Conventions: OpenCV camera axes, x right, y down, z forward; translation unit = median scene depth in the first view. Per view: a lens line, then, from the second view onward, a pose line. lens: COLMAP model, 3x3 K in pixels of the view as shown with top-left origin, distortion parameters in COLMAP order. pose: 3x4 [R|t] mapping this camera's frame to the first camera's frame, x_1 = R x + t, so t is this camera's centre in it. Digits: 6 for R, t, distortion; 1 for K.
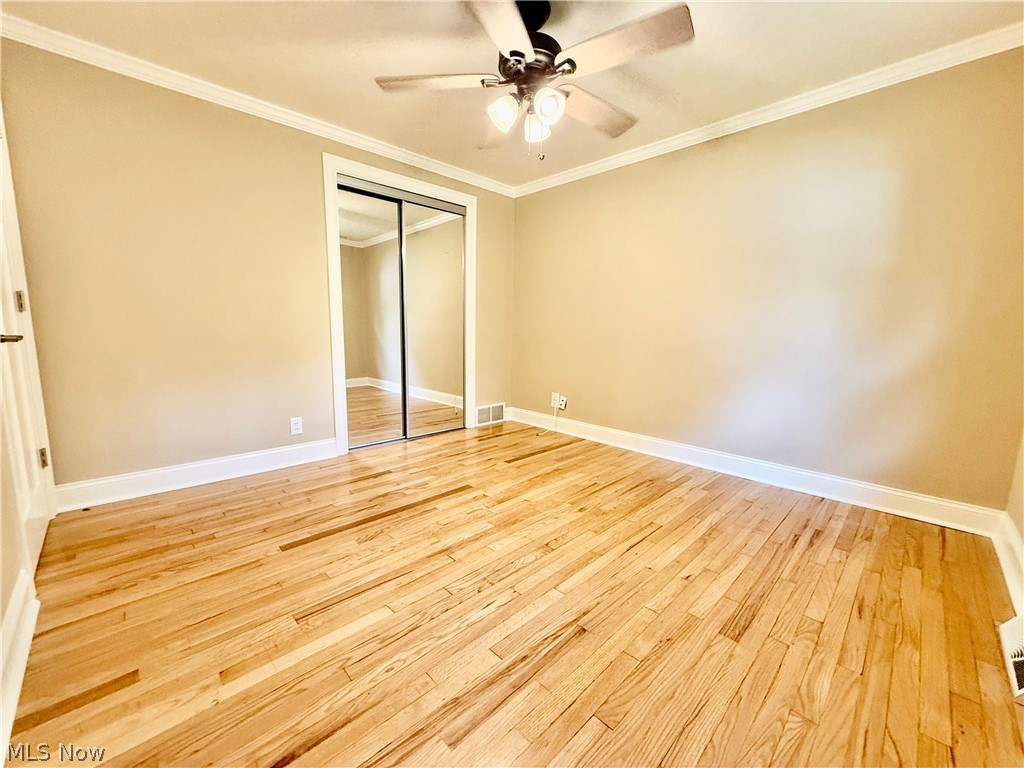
lens RADIAL K [[409.0, 0, 509.7], [0, 409.0, 385.2], [0, 0, 1]] dist [-0.004688, 0.000784]
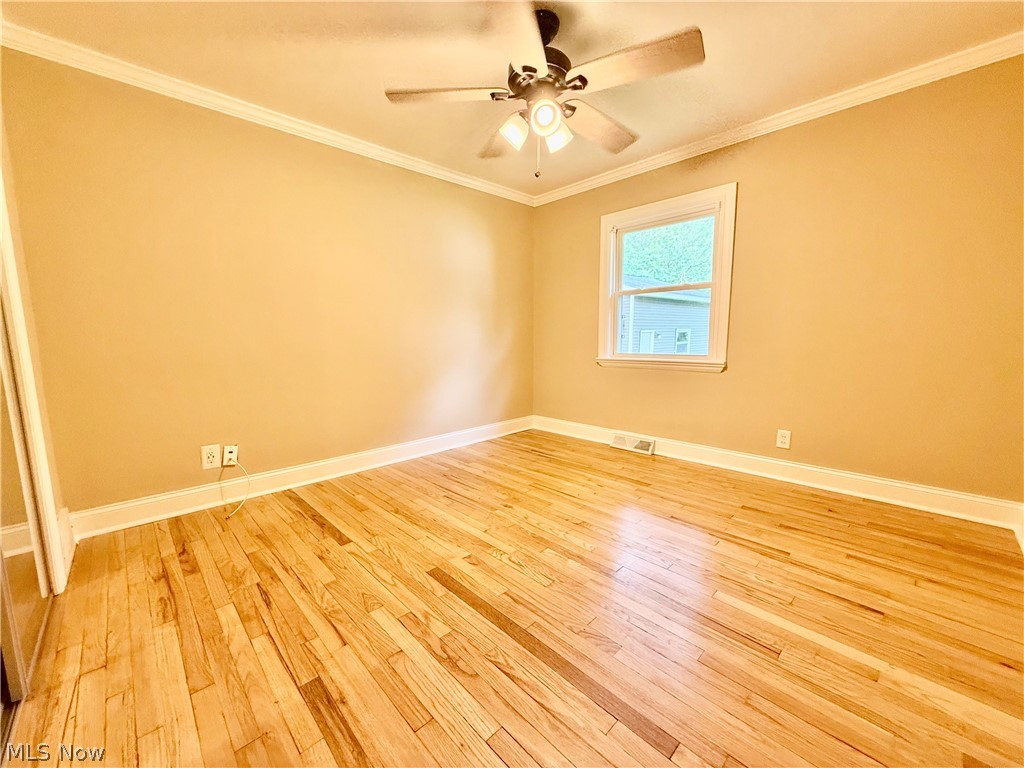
lens RADIAL K [[409.0, 0, 510.0], [0, 409.0, 385.6], [0, 0, 1]] dist [-0.004688, 0.000784]
pose [[0.010433, -0.146841, 0.989105, -0.751908], [0.149038, 0.978338, 0.143671, -0.143108], [-0.988776, 0.145916, 0.032092, 0.819702]]
